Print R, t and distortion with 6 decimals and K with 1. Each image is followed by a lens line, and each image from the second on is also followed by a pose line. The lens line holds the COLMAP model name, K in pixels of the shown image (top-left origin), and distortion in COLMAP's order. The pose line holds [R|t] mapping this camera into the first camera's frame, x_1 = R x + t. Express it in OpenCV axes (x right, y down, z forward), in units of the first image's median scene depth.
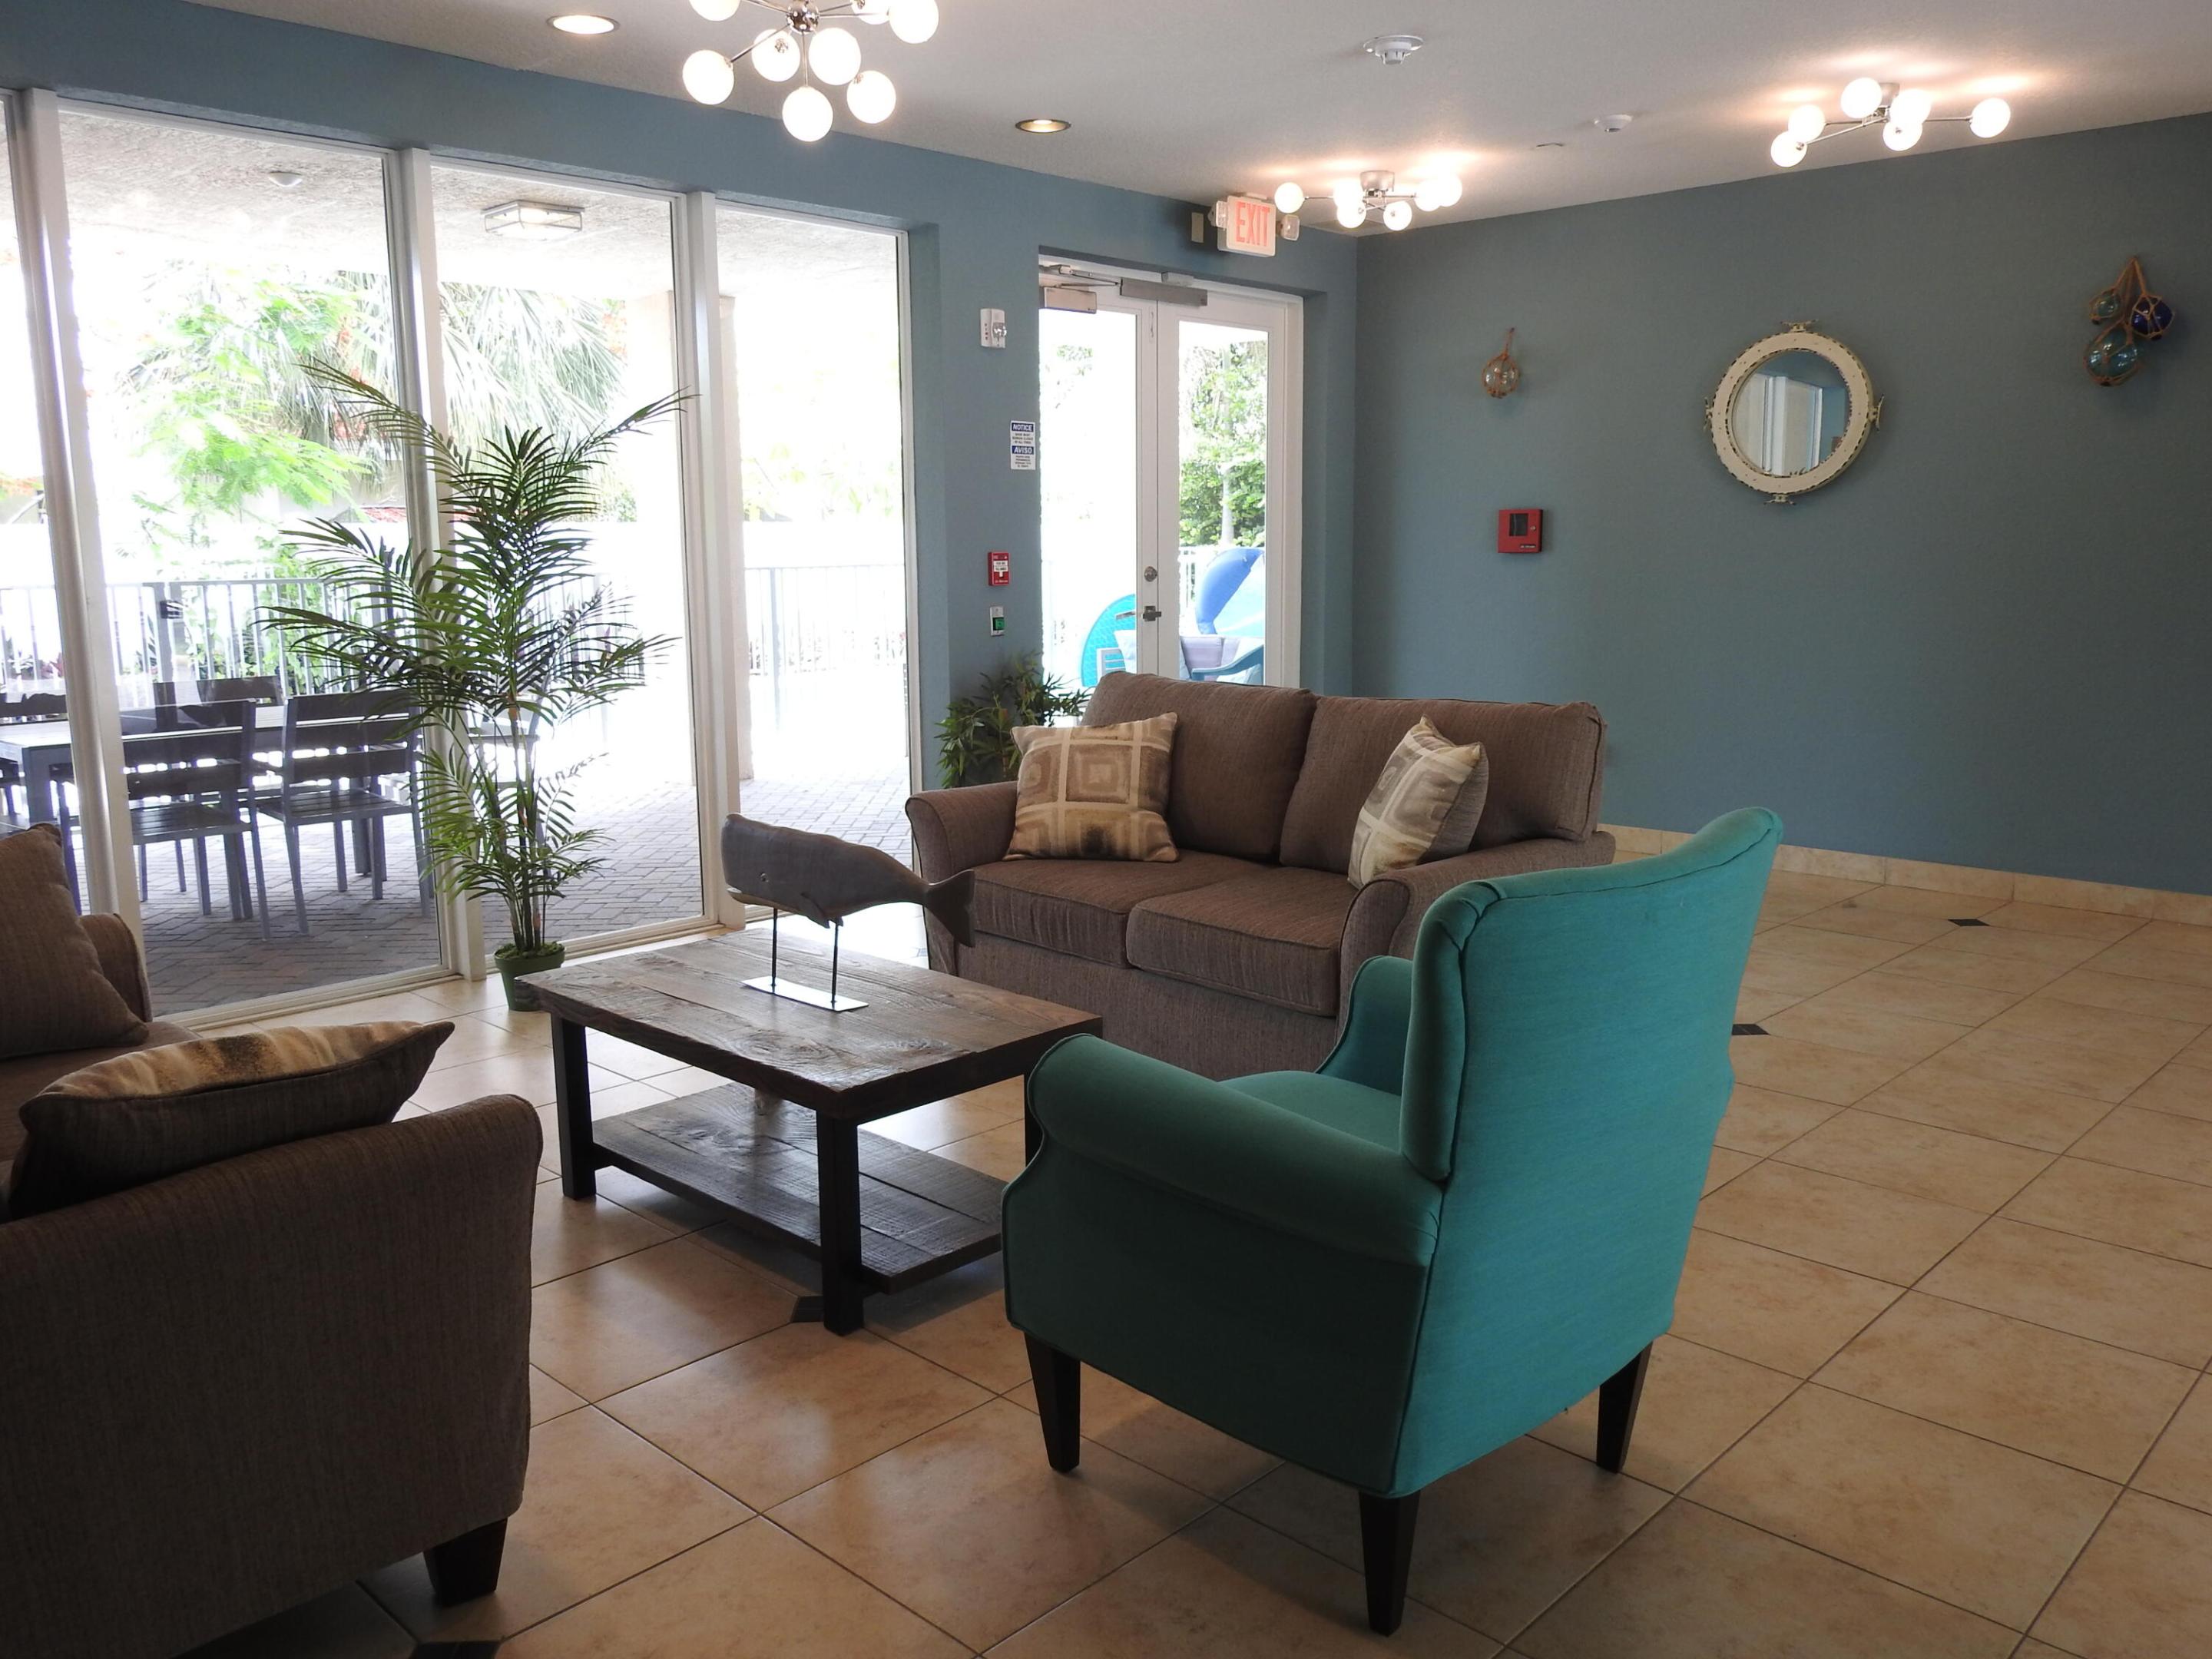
lens RADIAL K [[1745.9, 0, 1100.9], [0, 1745.9, 825.1], [0, 0, 1]] dist [0.012770, 0.002025]
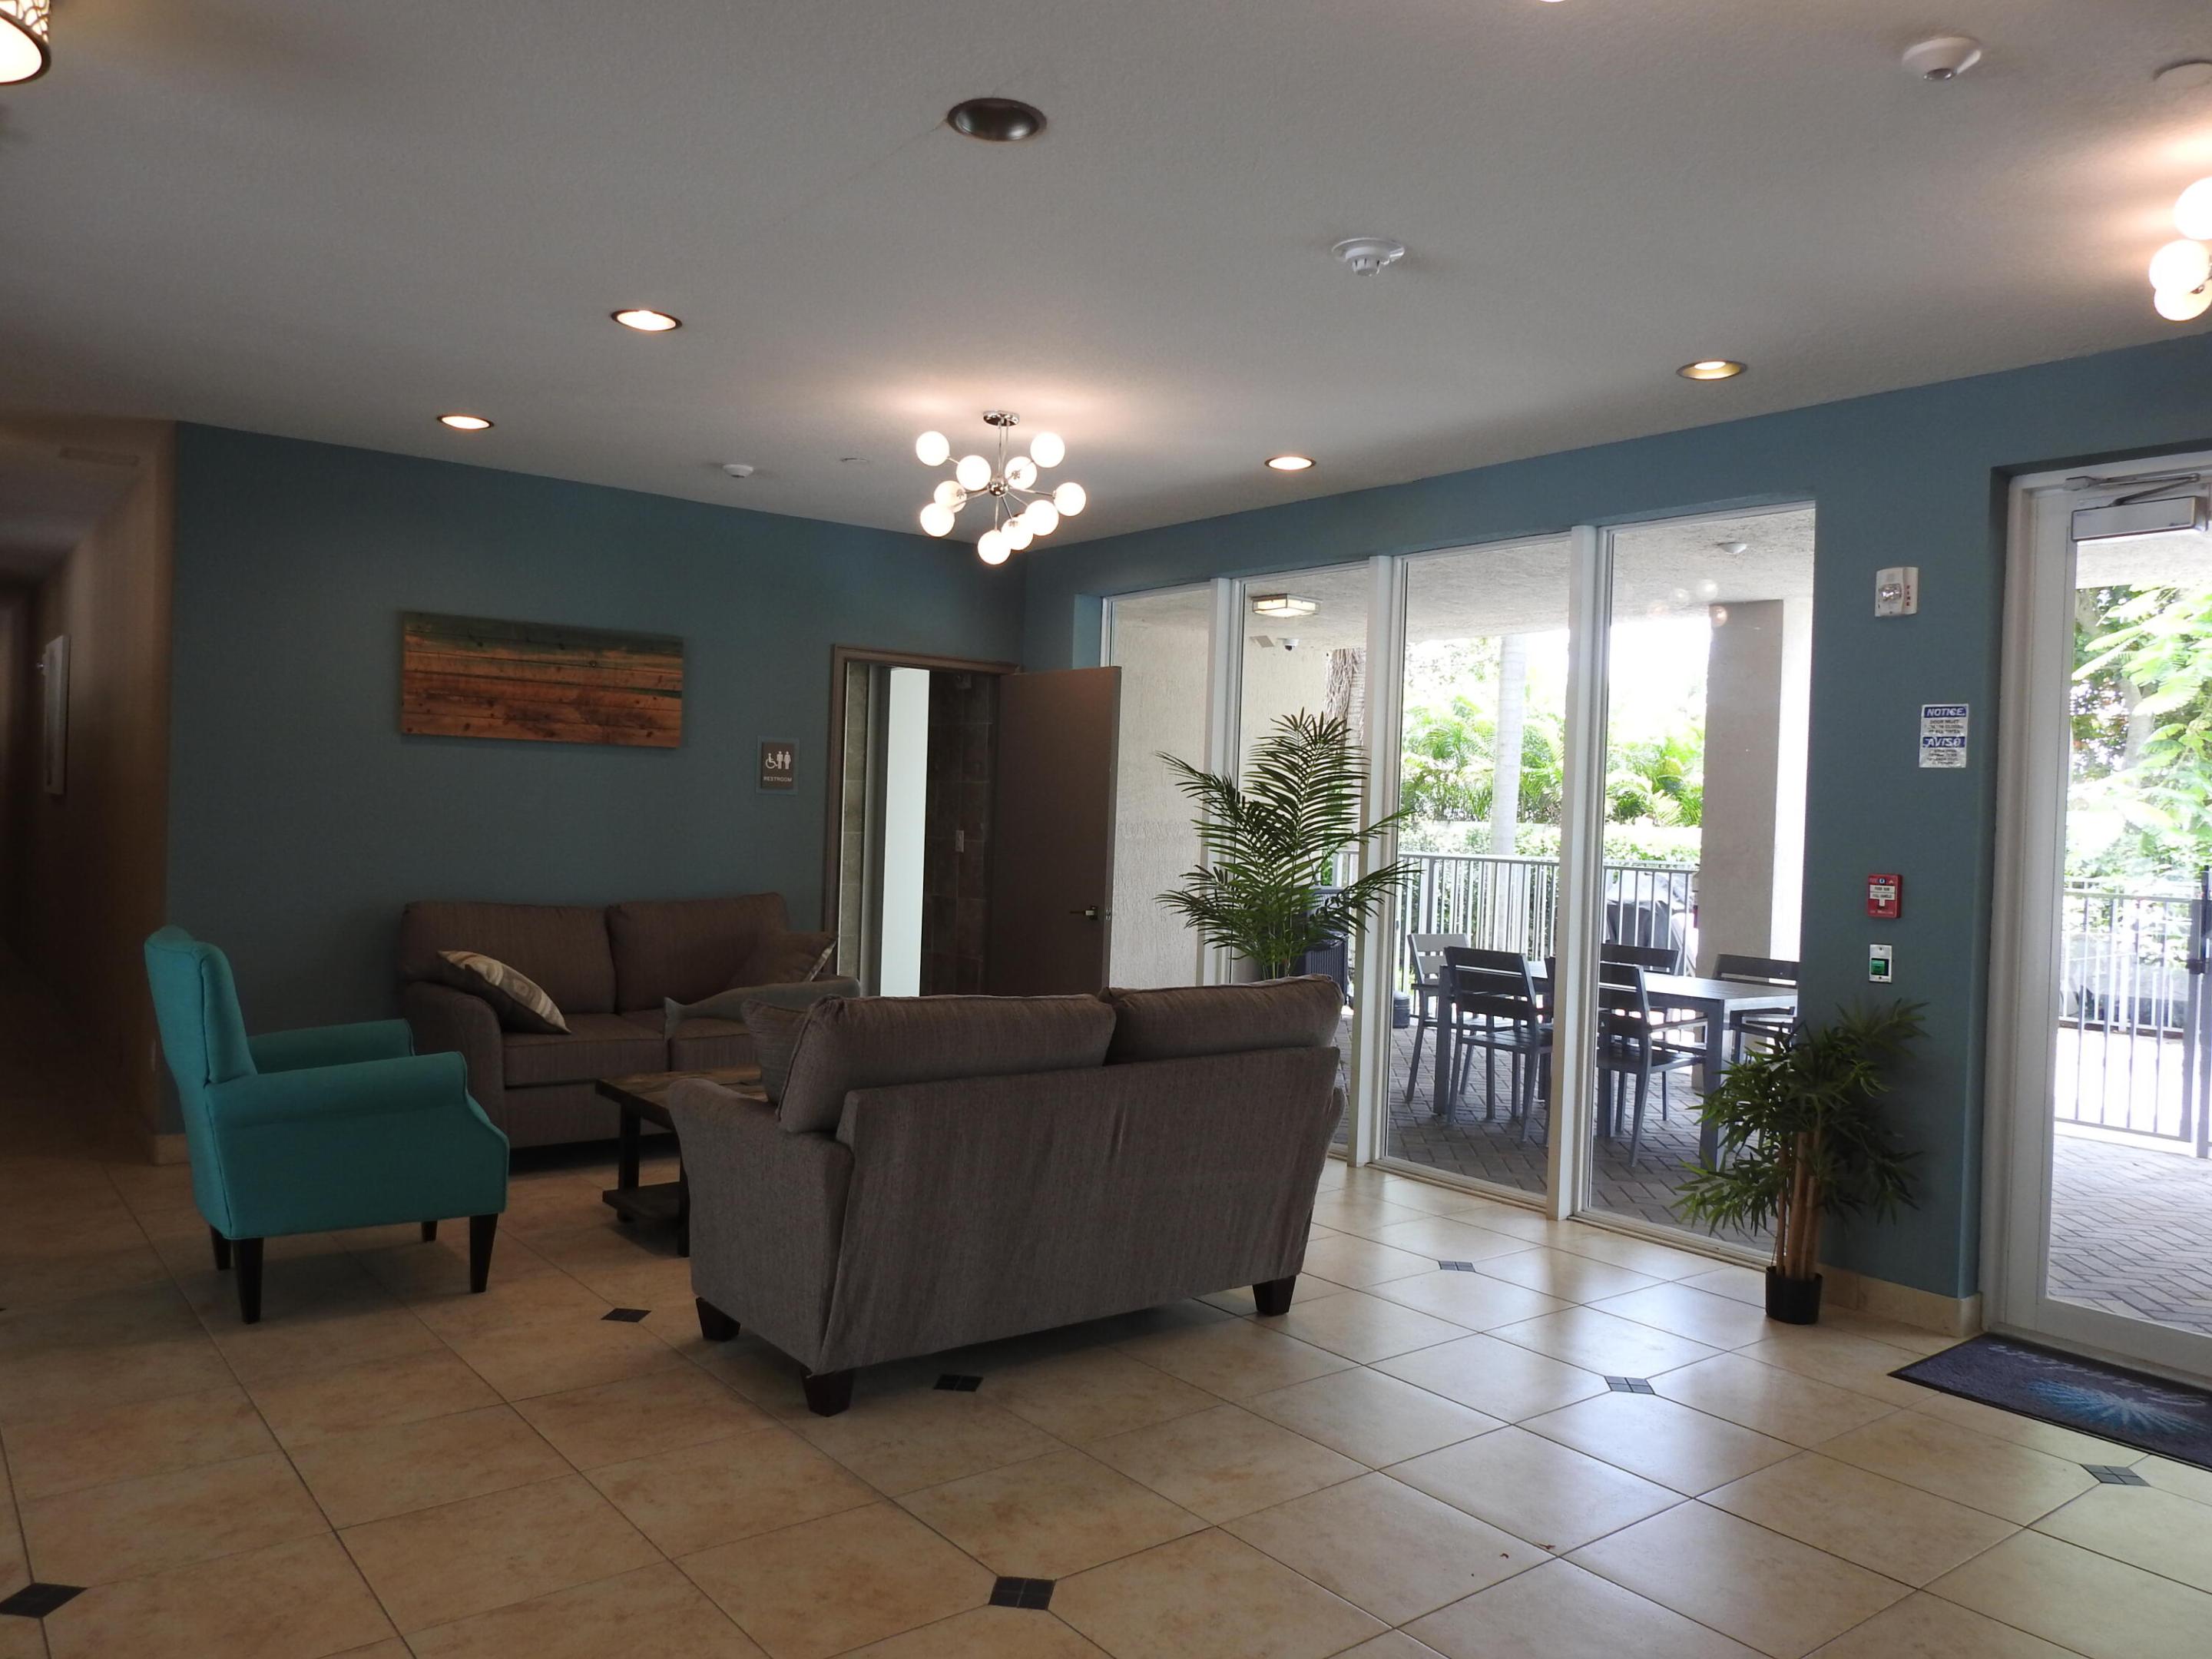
lens RADIAL K [[1578.2, 0, 1099.2], [0, 1578.2, 833.4], [0, 0, 1]] dist [0.000151, 0.003602]
pose [[-0.142258, 0.013823, -0.989733, 1.111893], [-0.199205, 0.979044, 0.042306, -0.222471], [0.969577, 0.203179, -0.136523, 1.250604]]
